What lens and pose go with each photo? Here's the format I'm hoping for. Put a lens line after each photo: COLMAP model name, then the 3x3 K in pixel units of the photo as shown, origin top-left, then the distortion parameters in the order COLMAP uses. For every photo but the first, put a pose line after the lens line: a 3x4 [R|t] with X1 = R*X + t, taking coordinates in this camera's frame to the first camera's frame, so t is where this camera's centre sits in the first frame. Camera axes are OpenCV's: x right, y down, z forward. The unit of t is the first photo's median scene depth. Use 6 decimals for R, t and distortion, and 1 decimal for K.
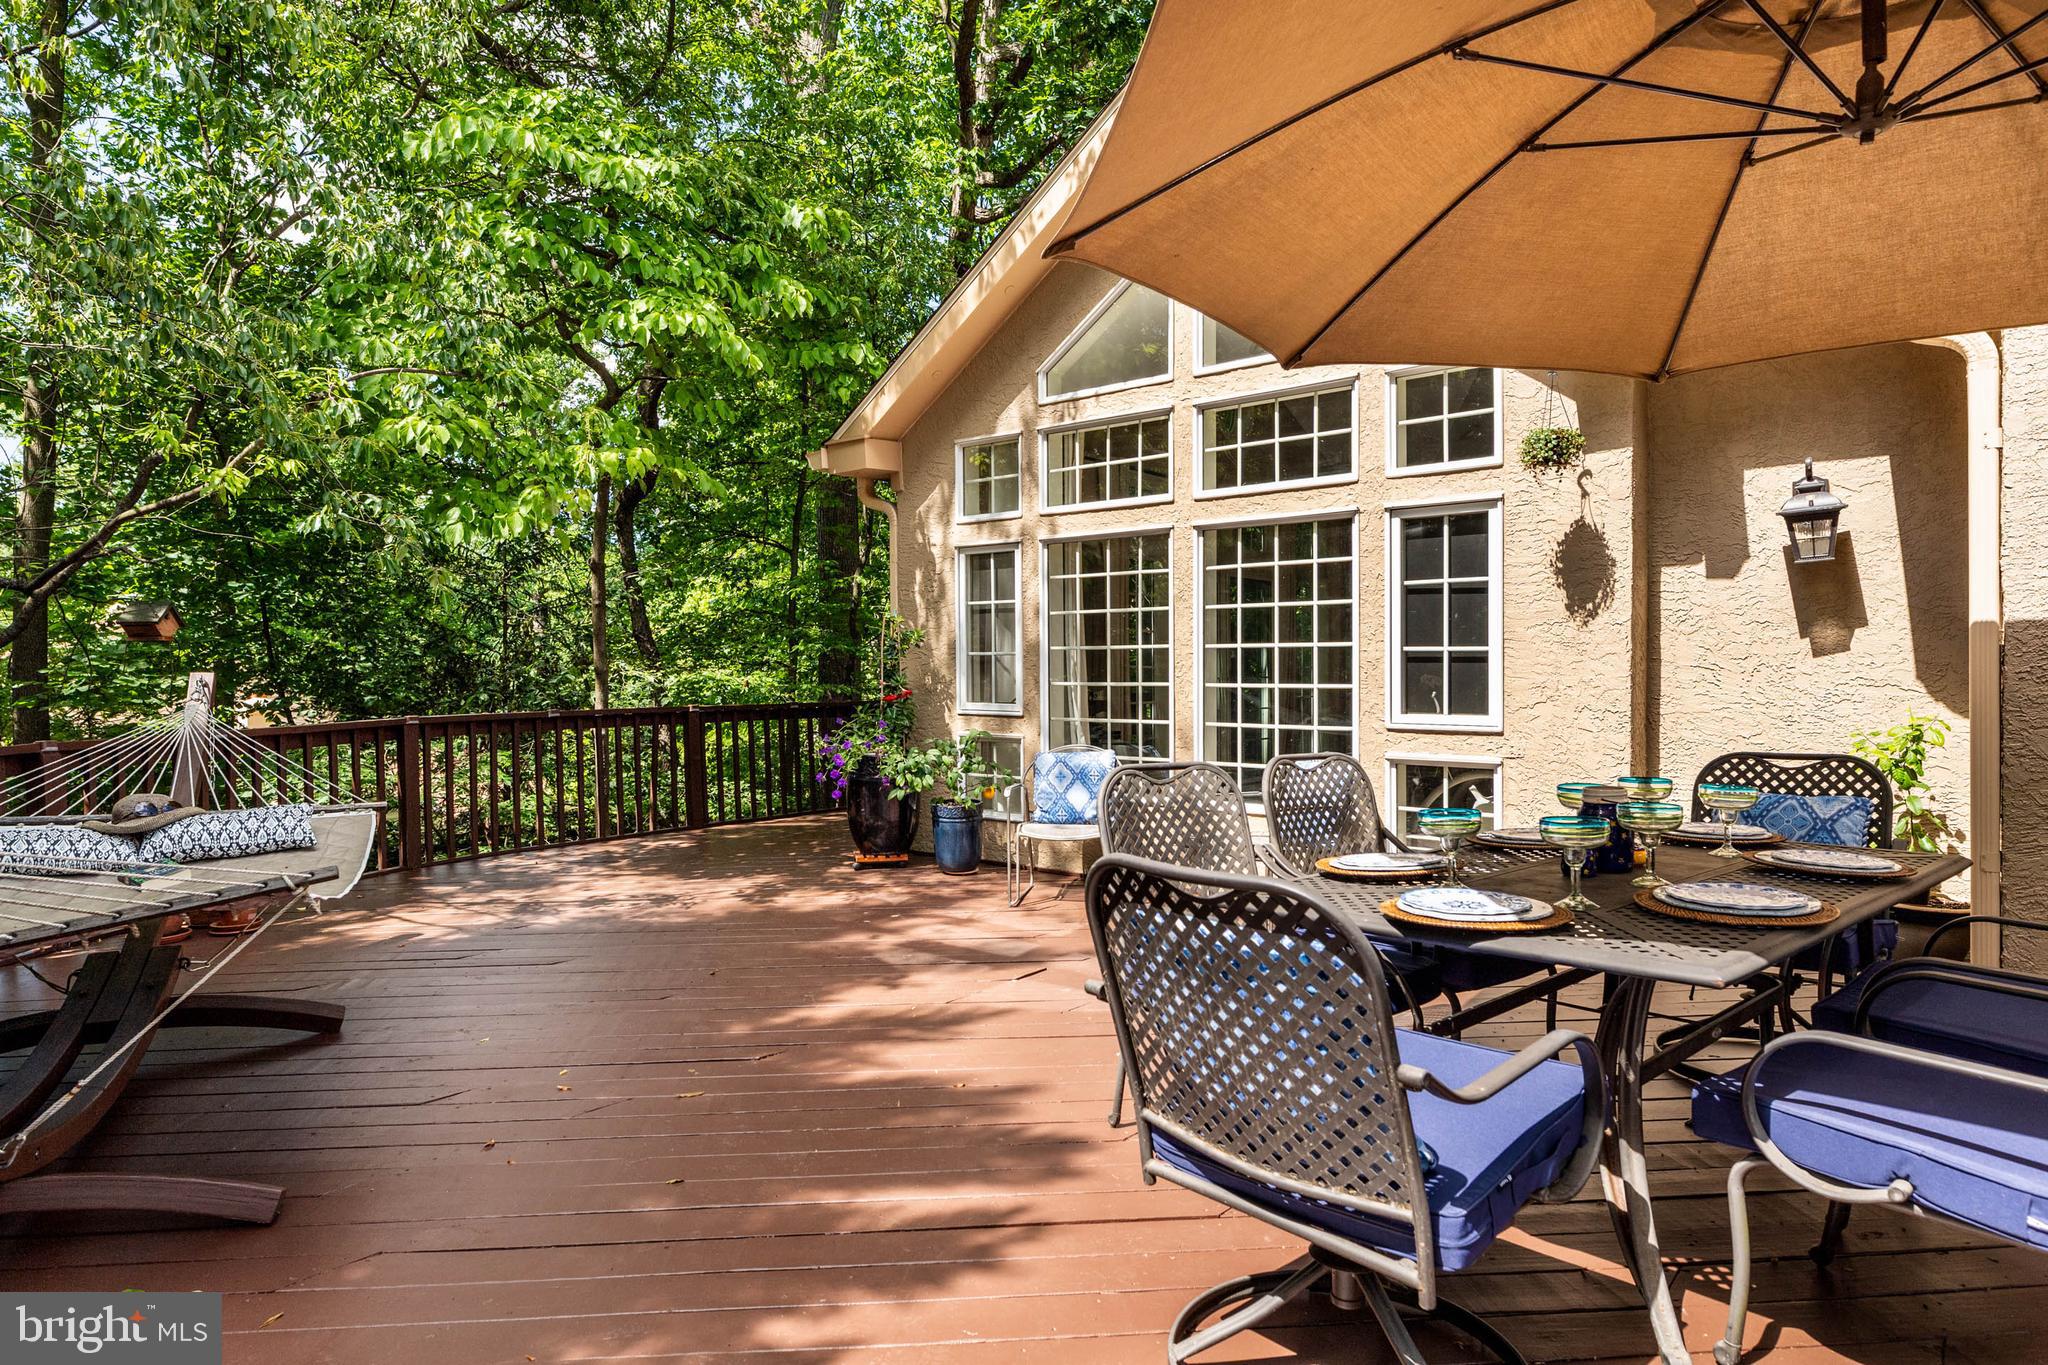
lens RADIAL K [[1156.8, 0, 1030.4], [0, 1156.8, 691.0], [0, 0, 1]] dist [-0.007199, 0.000687]
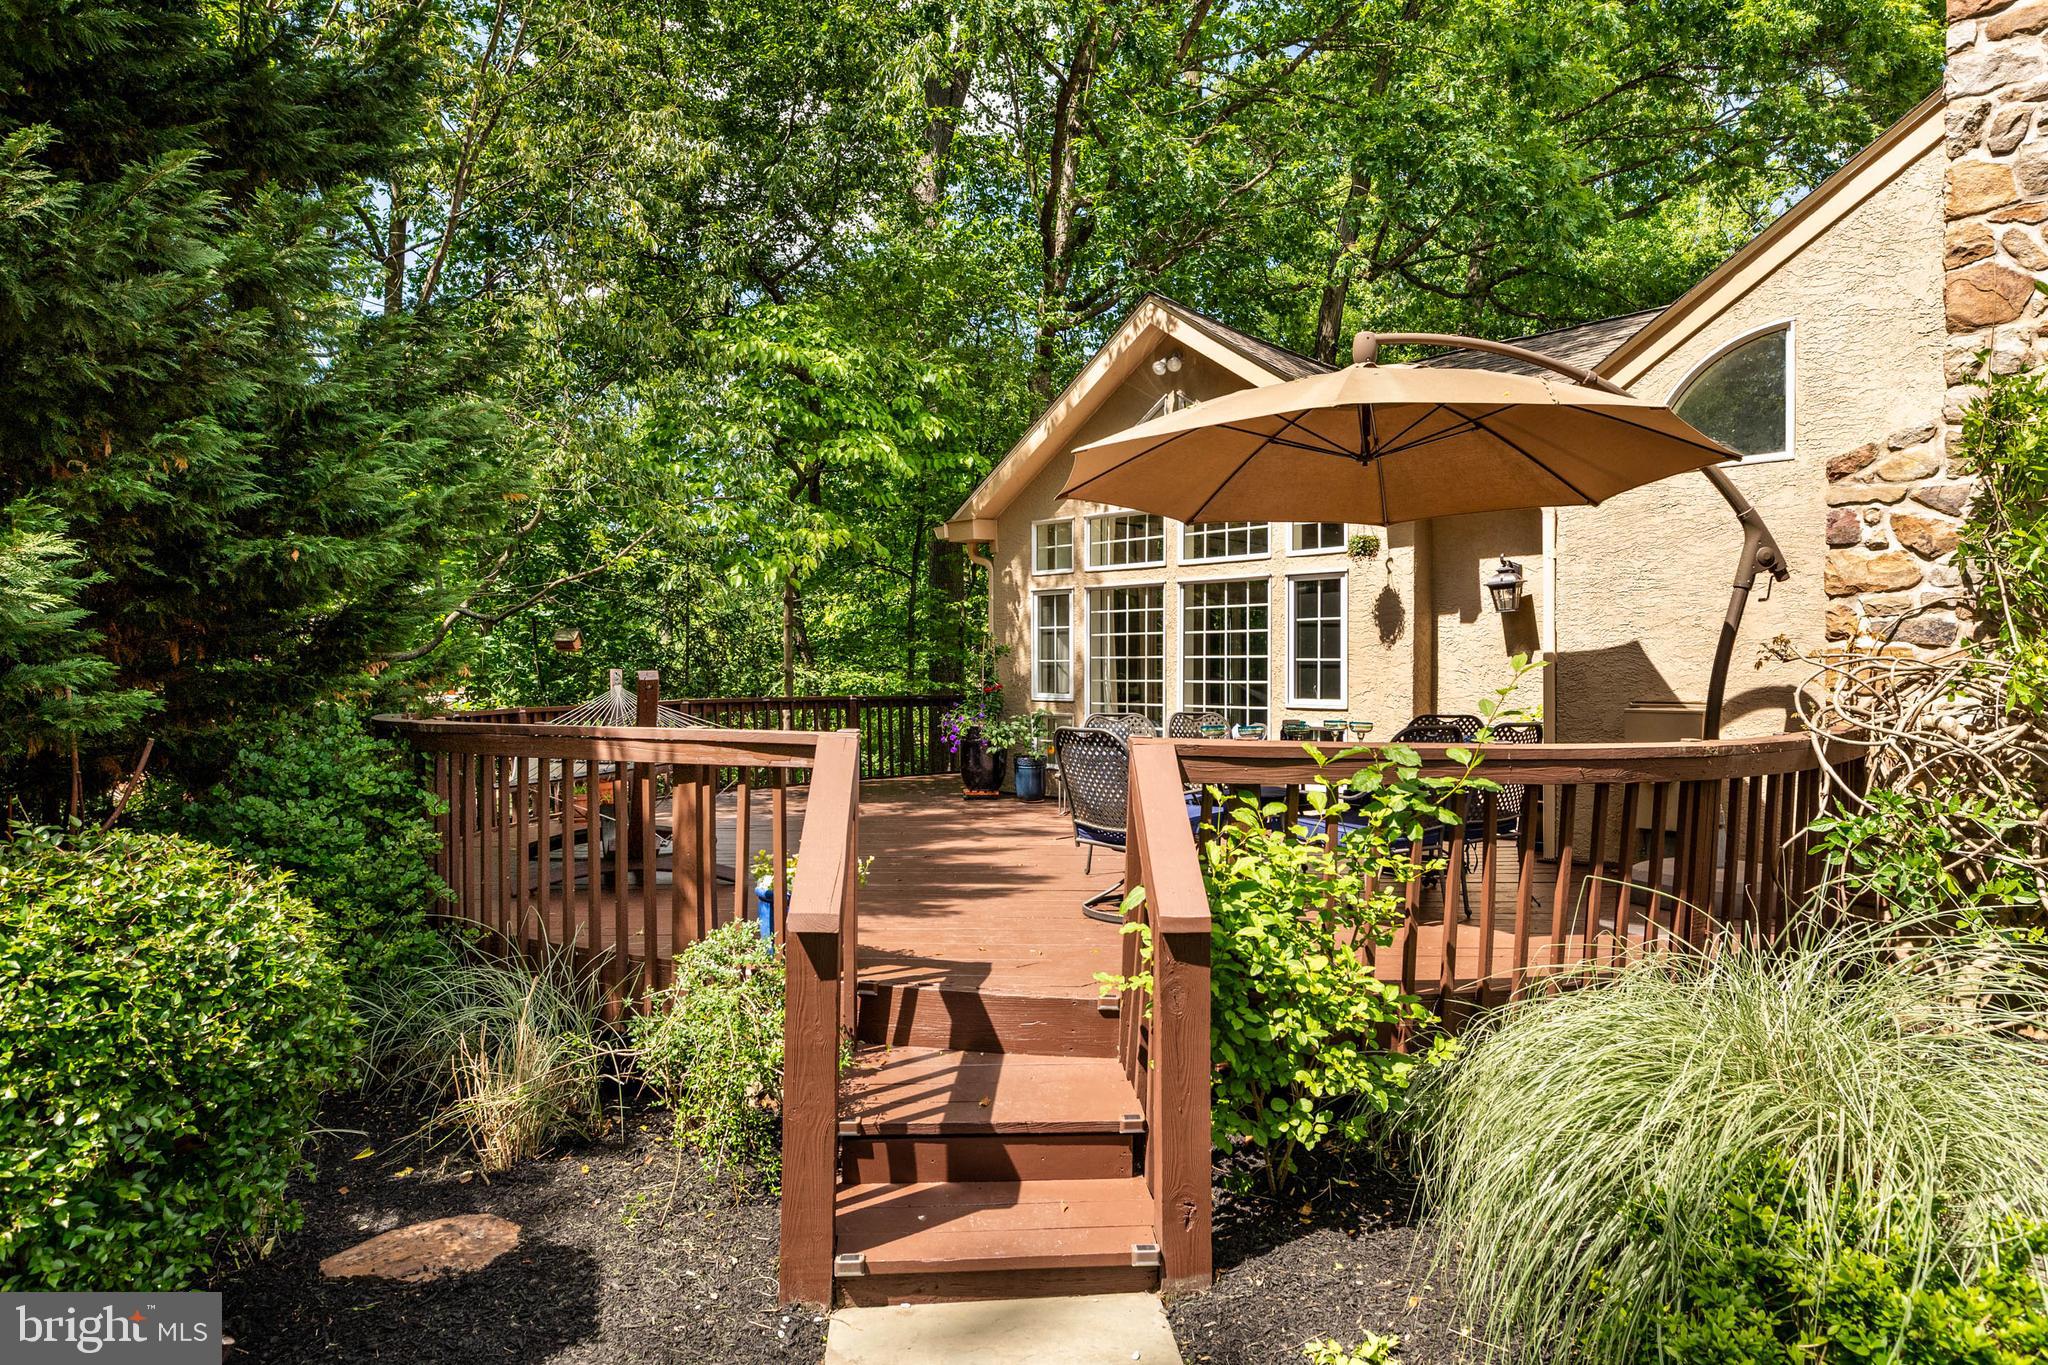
lens RADIAL K [[1156.8, 0, 1032.8], [0, 1156.8, 688.3], [0, 0, 1]] dist [-0.007199, 0.000687]
pose [[0.996620, 0.010370, -0.081495, 0.077335], [-0.011082, 0.999904, -0.008283, 0.021304], [0.081401, 0.009158, 0.996639, -0.650166]]
